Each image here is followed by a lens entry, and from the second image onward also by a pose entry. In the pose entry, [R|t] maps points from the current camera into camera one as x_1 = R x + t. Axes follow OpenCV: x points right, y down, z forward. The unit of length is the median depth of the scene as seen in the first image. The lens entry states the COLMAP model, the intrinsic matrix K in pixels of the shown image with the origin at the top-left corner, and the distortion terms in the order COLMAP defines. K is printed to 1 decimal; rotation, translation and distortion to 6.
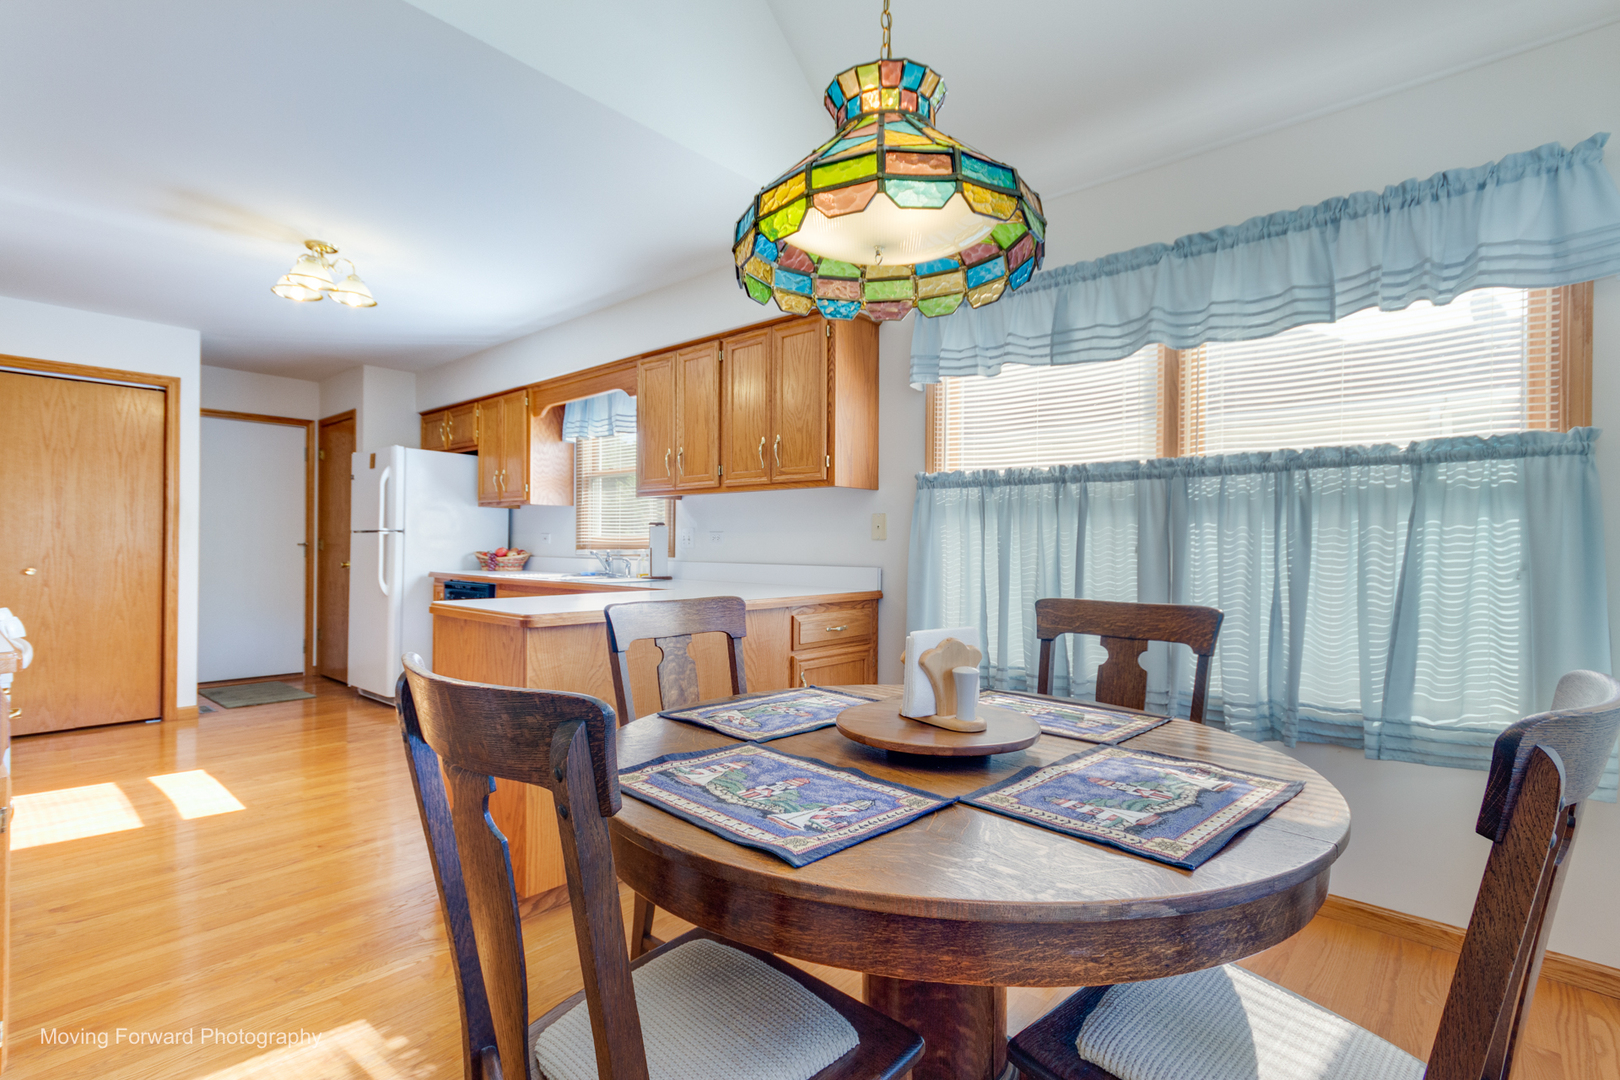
lens RADIAL K [[764.9, 0, 813.4], [0, 764.9, 542.6], [0, 0, 1]] dist [0.011370, -0.002296]
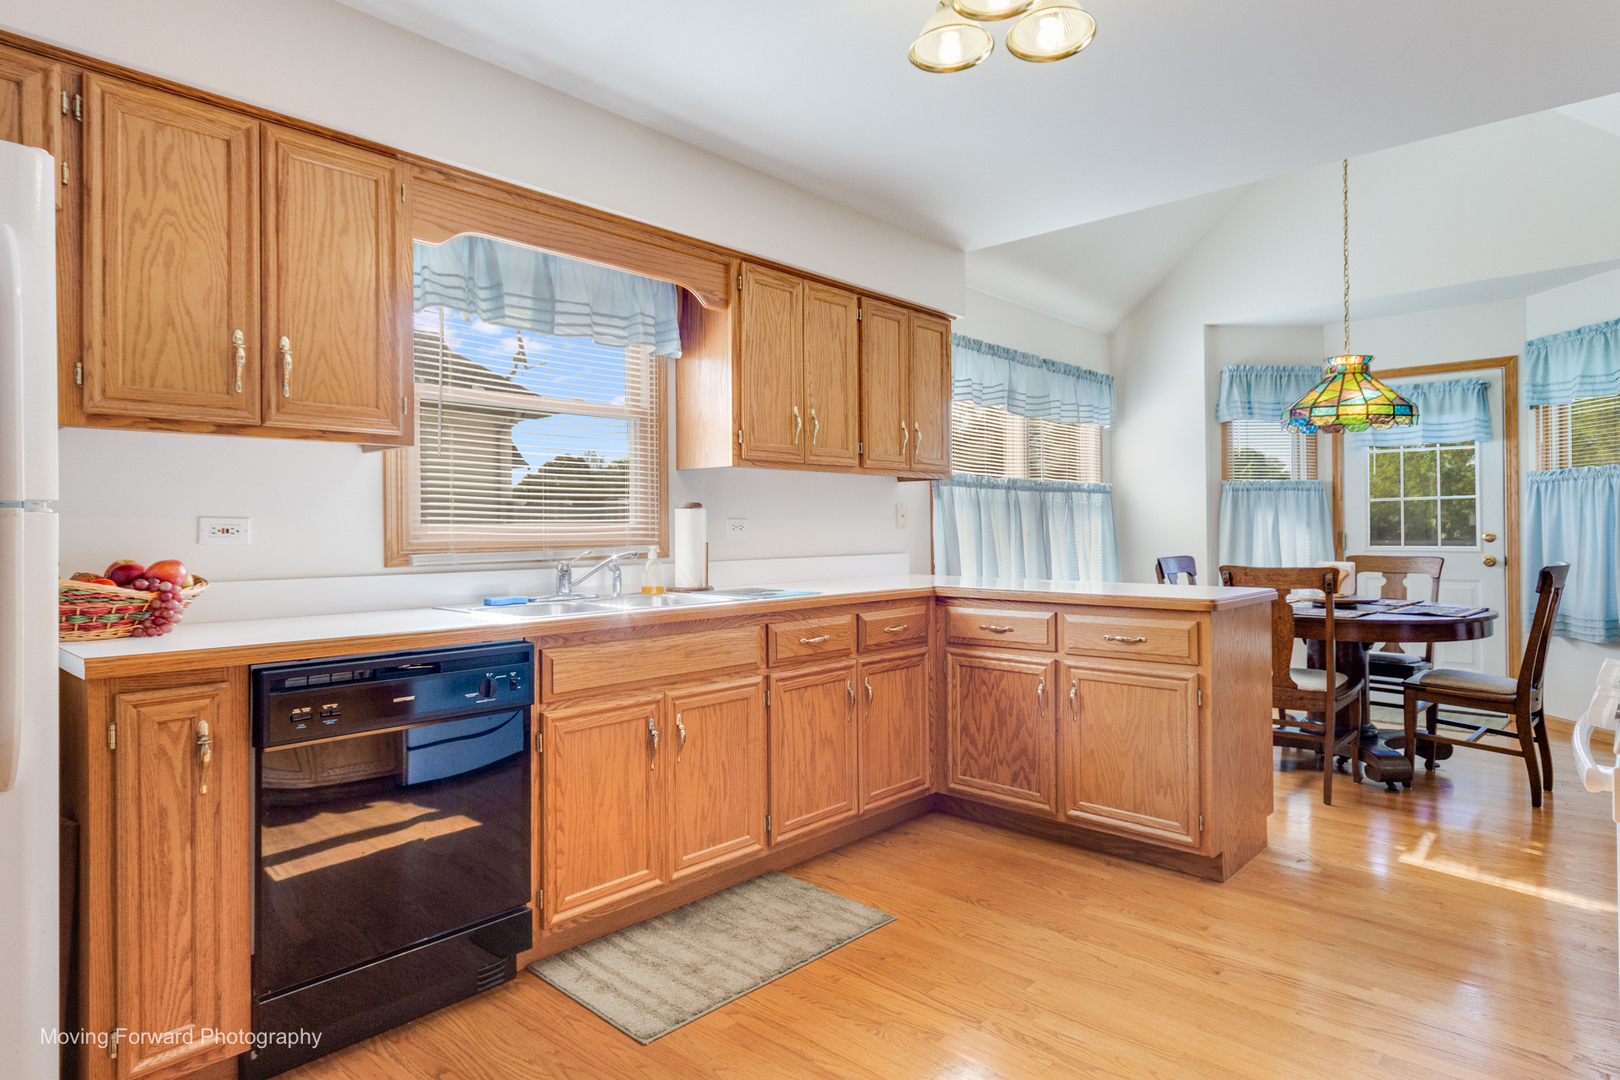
lens RADIAL K [[899.0, 0, 814.0], [0, 899.0, 517.4], [0, 0, 1]] dist [0.014674, 0.000122]
pose [[0.024118, 0.005198, 0.999696, -0.899087], [0.004267, 0.999977, -0.005303, -0.009701], [-0.999700, 0.004393, 0.024095, 0.821359]]
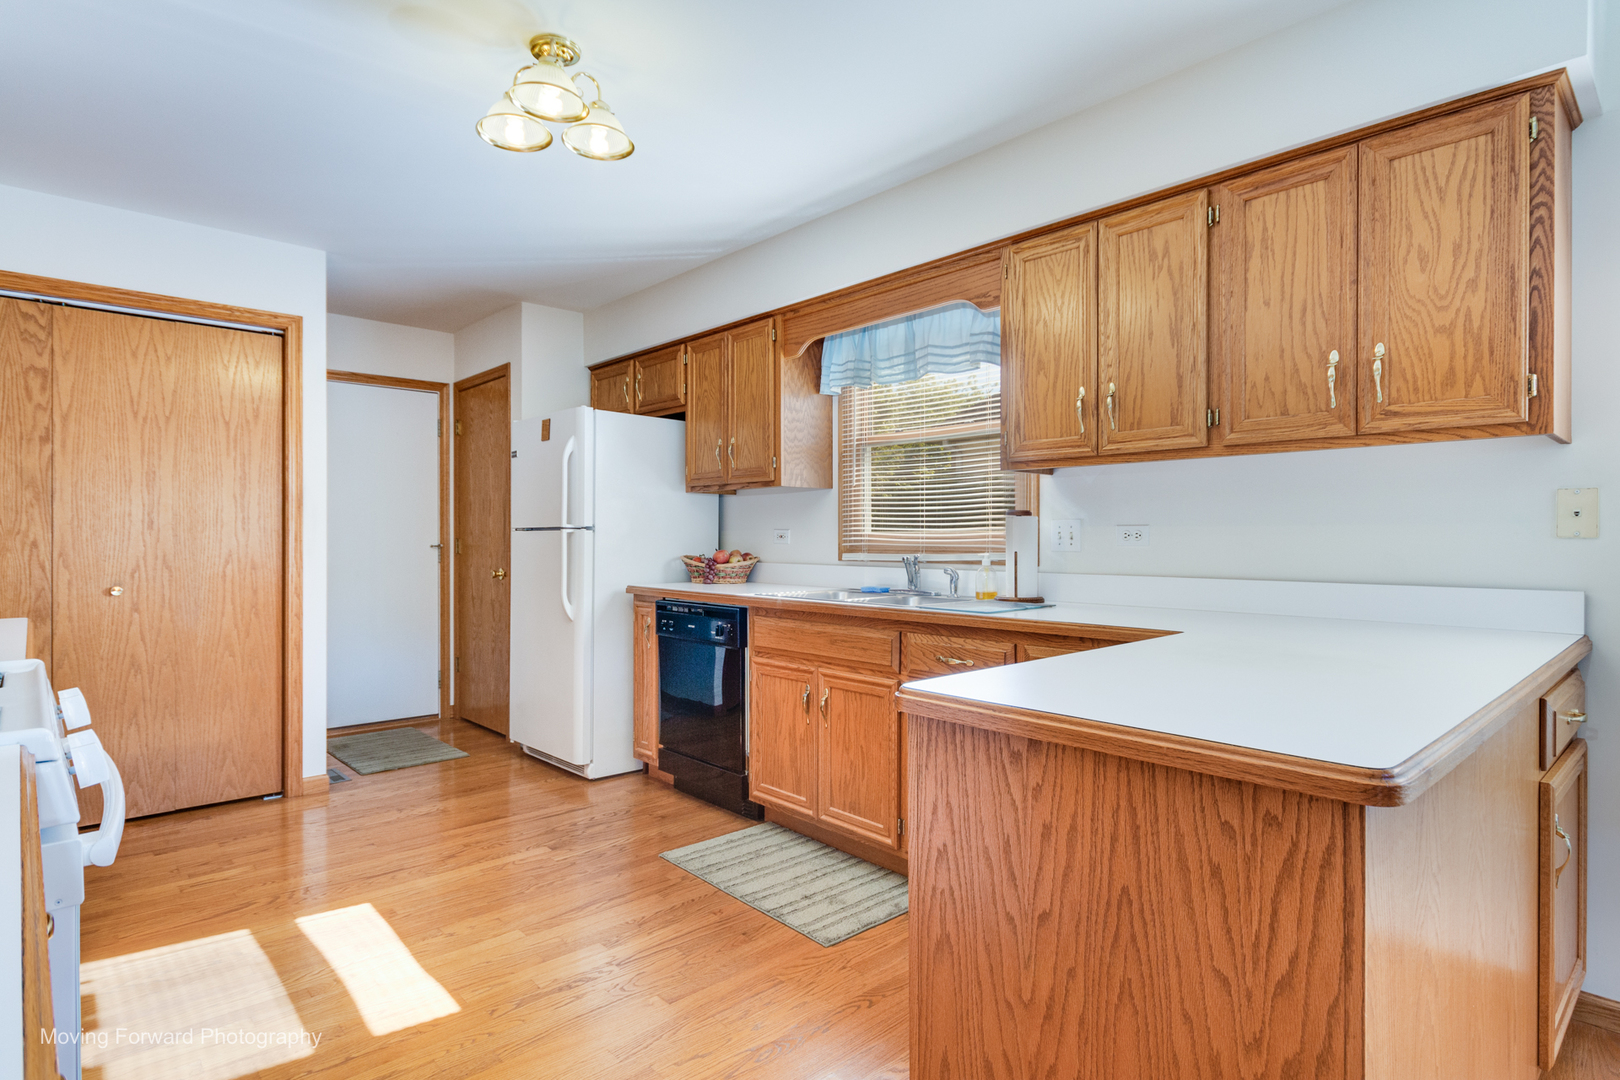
lens RADIAL K [[841.9, 0, 812.5], [0, 841.9, 536.1], [0, 0, 1]] dist [-0.003723, 0.002715]
pose [[0.994977, -0.008846, -0.099712, -0.283416], [0.009087, 0.999957, 0.001963, -0.008048], [0.099690, -0.002860, 0.995014, 0.278929]]
